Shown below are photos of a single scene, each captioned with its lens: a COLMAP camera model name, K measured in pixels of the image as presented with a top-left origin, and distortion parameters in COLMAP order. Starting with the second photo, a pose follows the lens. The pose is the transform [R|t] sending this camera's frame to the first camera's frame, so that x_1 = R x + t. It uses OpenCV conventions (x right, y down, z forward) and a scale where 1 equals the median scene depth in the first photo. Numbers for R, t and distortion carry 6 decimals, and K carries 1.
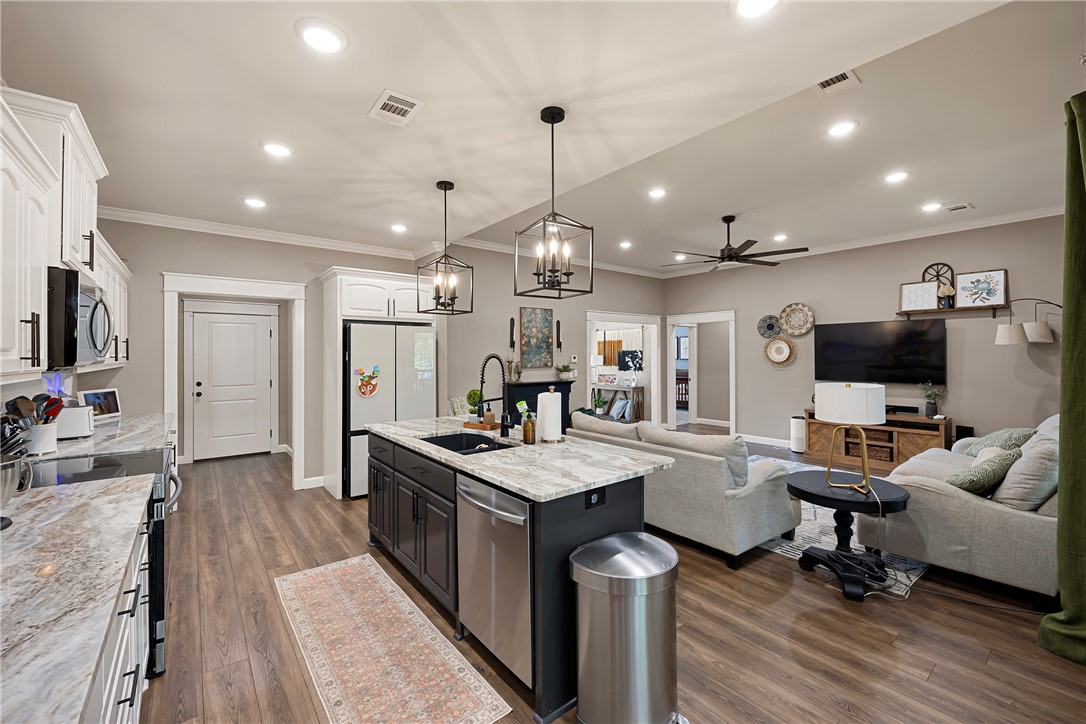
lens RADIAL K [[442.4, 0, 542.0], [0, 442.4, 351.5], [0, 0, 1]] dist [0.000412, 0.000075]
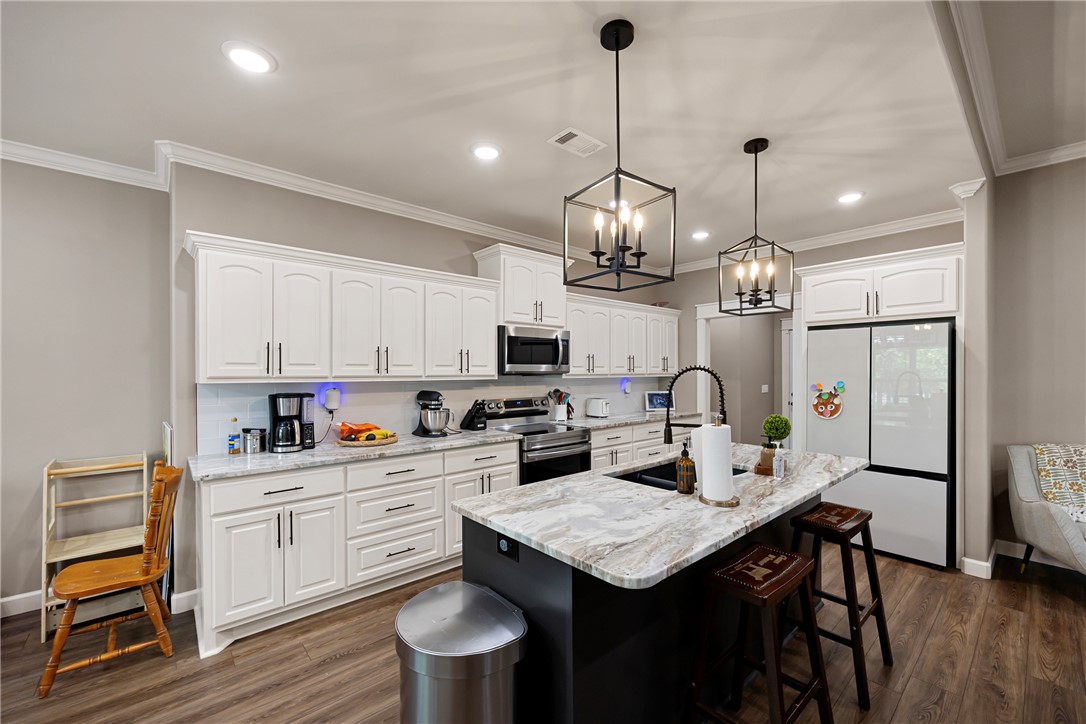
lens RADIAL K [[441.1, 0, 551.3], [0, 441.1, 373.3], [0, 0, 1]] dist [-0.000998, 0.000004]
pose [[0.061517, 0.007565, -0.998077, 0.311810], [0.010174, 0.999915, 0.008206, 0.005819], [0.998054, -0.010660, 0.061435, 0.354249]]
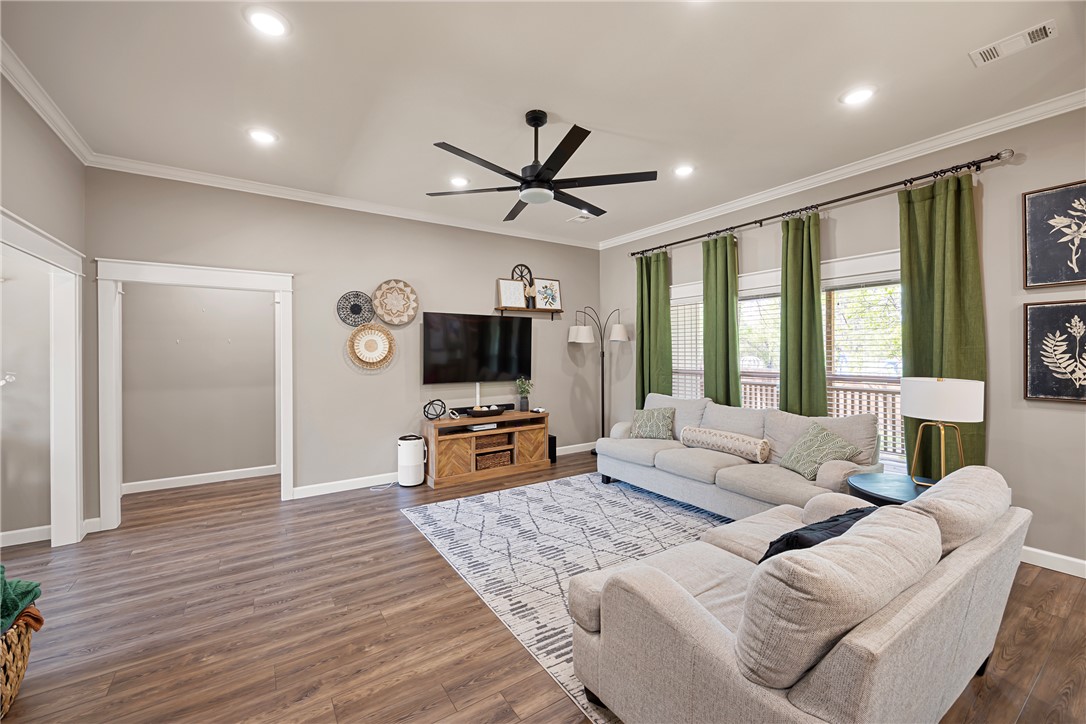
lens RADIAL K [[442.4, 0, 542.0], [0, 442.4, 351.5], [0, 0, 1]] dist [0.000412, 0.000075]
pose [[0.083552, 0.003211, 0.996498, -0.148203], [-0.004148, 0.999987, -0.002875, 0.010360], [-0.996495, -0.003893, 0.083564, 0.850118]]
